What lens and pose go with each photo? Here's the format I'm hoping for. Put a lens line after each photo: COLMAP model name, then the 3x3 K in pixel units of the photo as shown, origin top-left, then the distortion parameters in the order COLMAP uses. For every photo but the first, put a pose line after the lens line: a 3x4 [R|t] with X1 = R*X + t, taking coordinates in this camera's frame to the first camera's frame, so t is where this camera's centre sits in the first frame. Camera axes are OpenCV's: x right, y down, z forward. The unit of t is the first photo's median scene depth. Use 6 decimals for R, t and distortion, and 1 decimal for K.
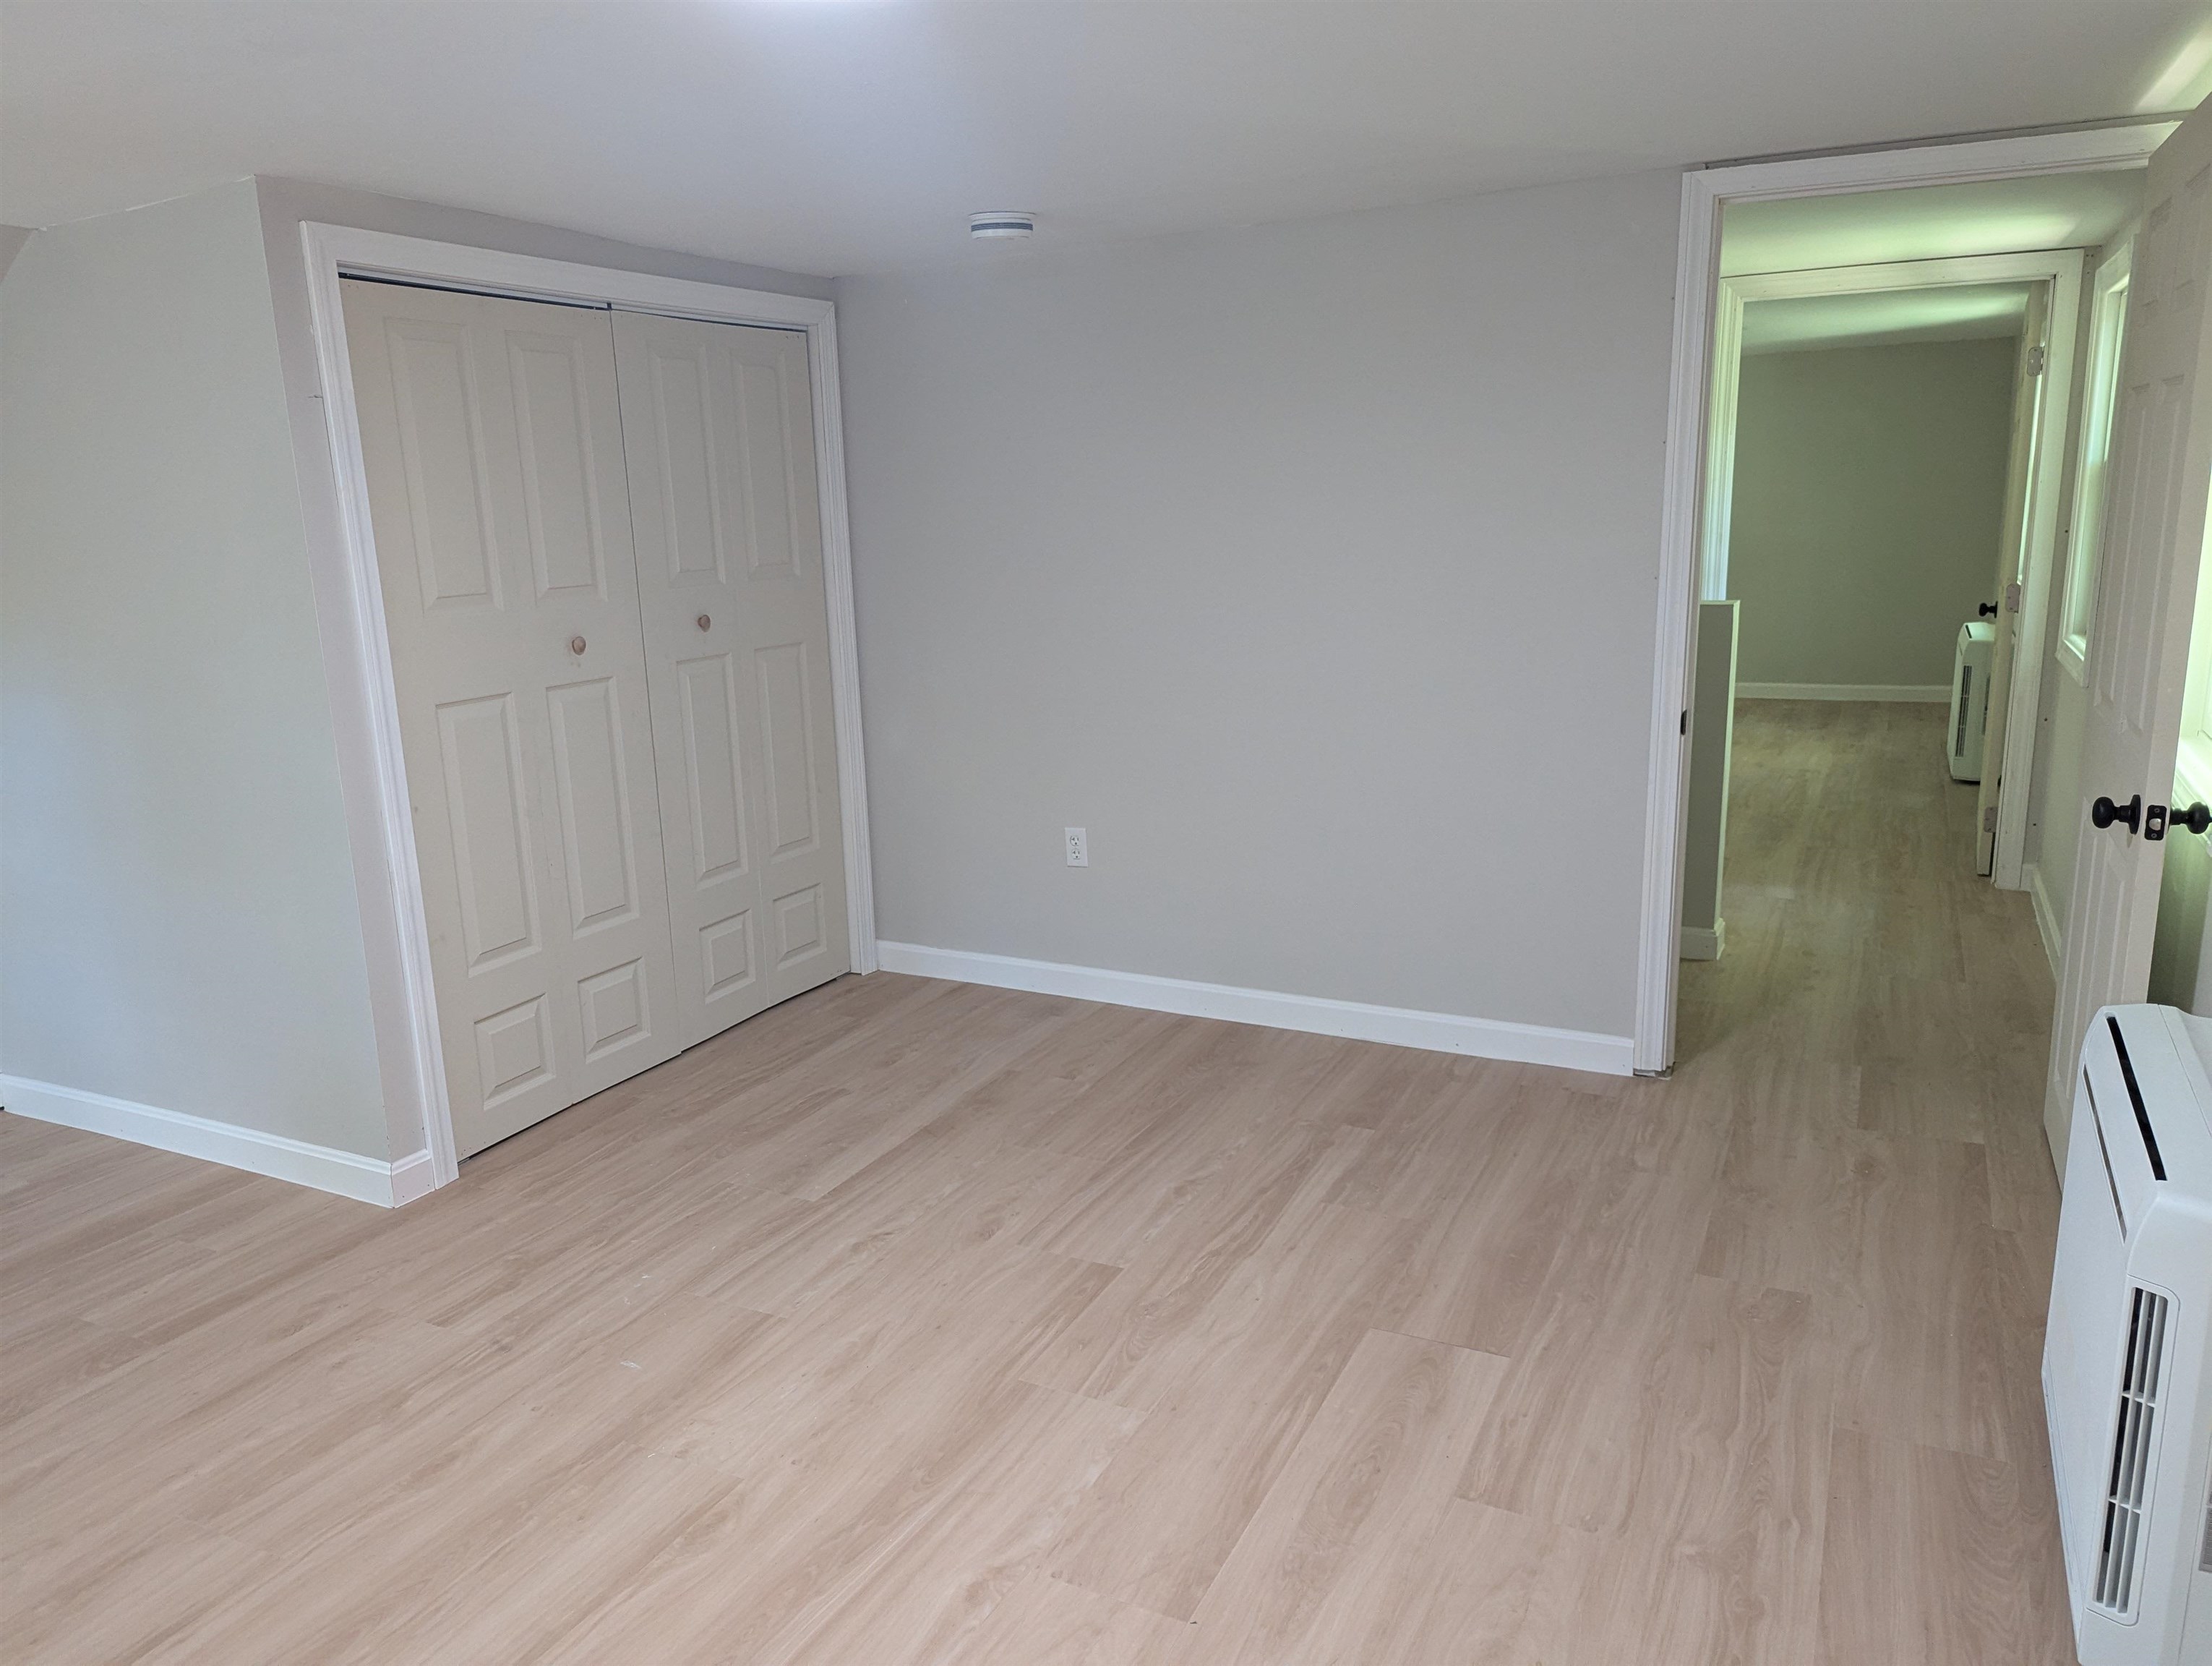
lens RADIAL K [[1546.6, 0, 1095.7], [0, 1546.6, 826.9], [0, 0, 1]] dist [0.095783, -0.105960]
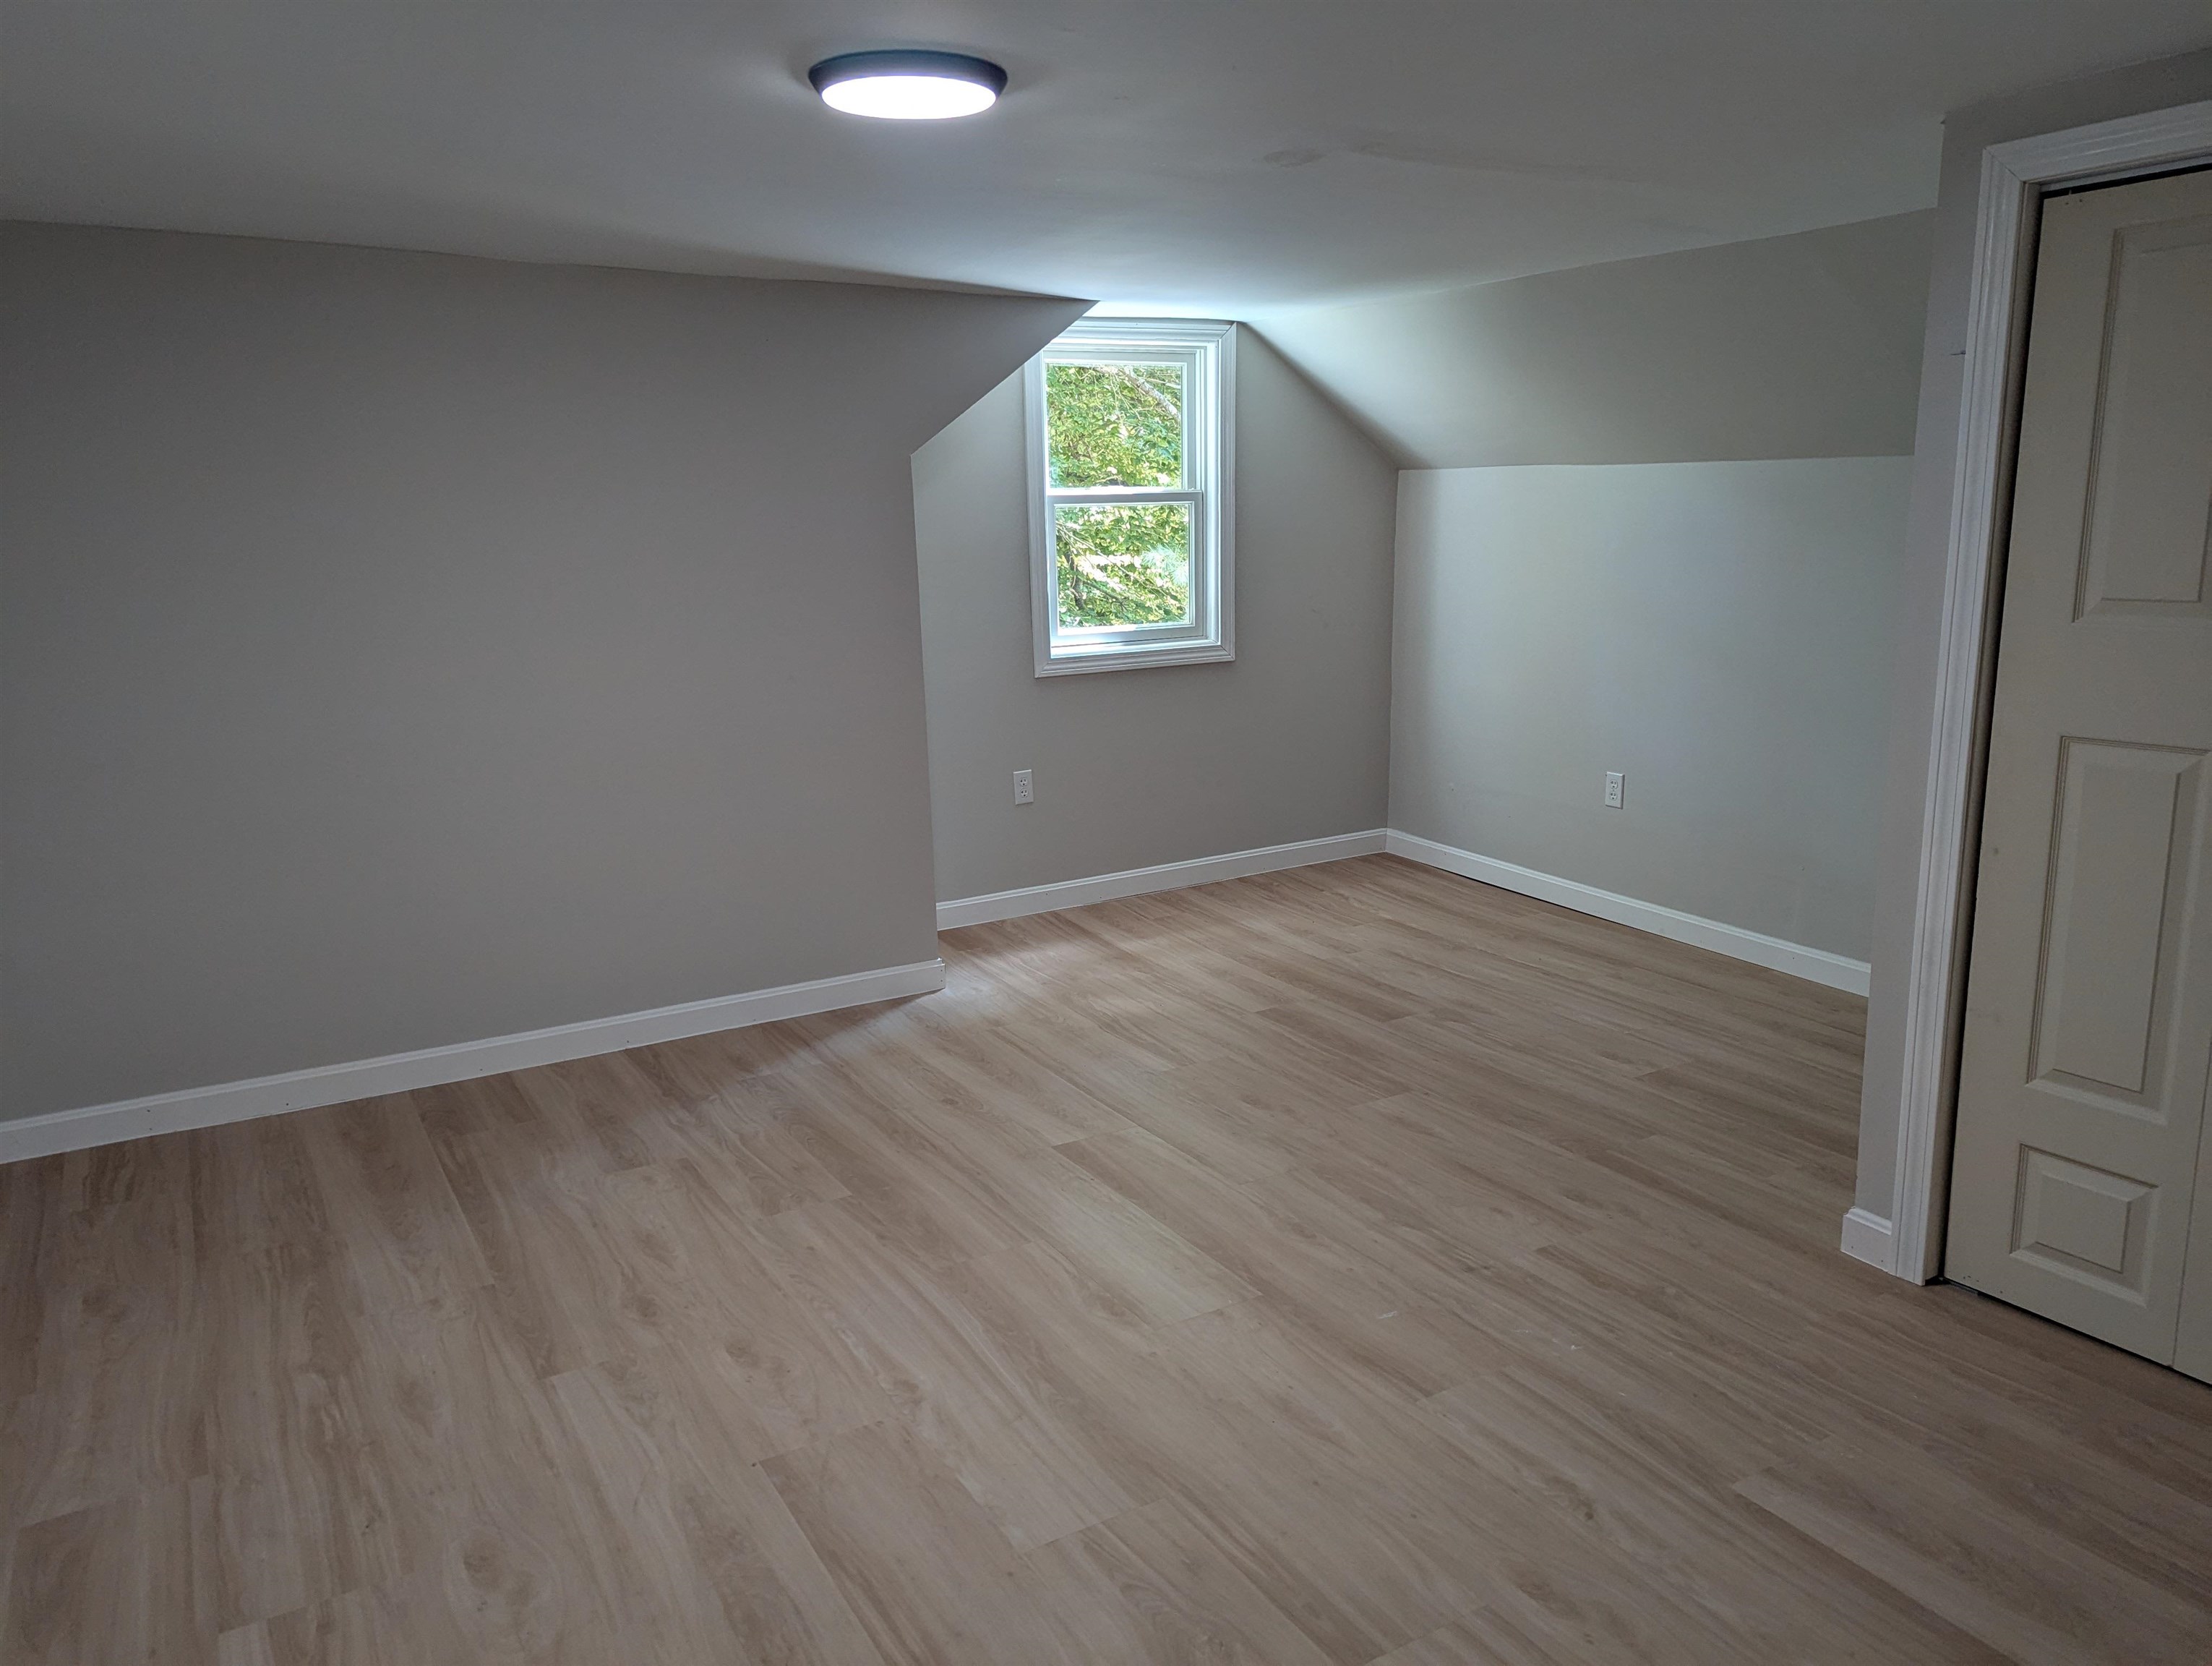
lens RADIAL K [[1611.0, 0, 1106.0], [0, 1611.0, 833.0], [0, 0, 1]] dist [0.005643, 0.001227]
pose [[-0.545904, 0.197206, -0.814309, 0.588410], [-0.149601, 0.933345, 0.326324, -0.264439], [0.824384, 0.299963, -0.480014, 1.211076]]
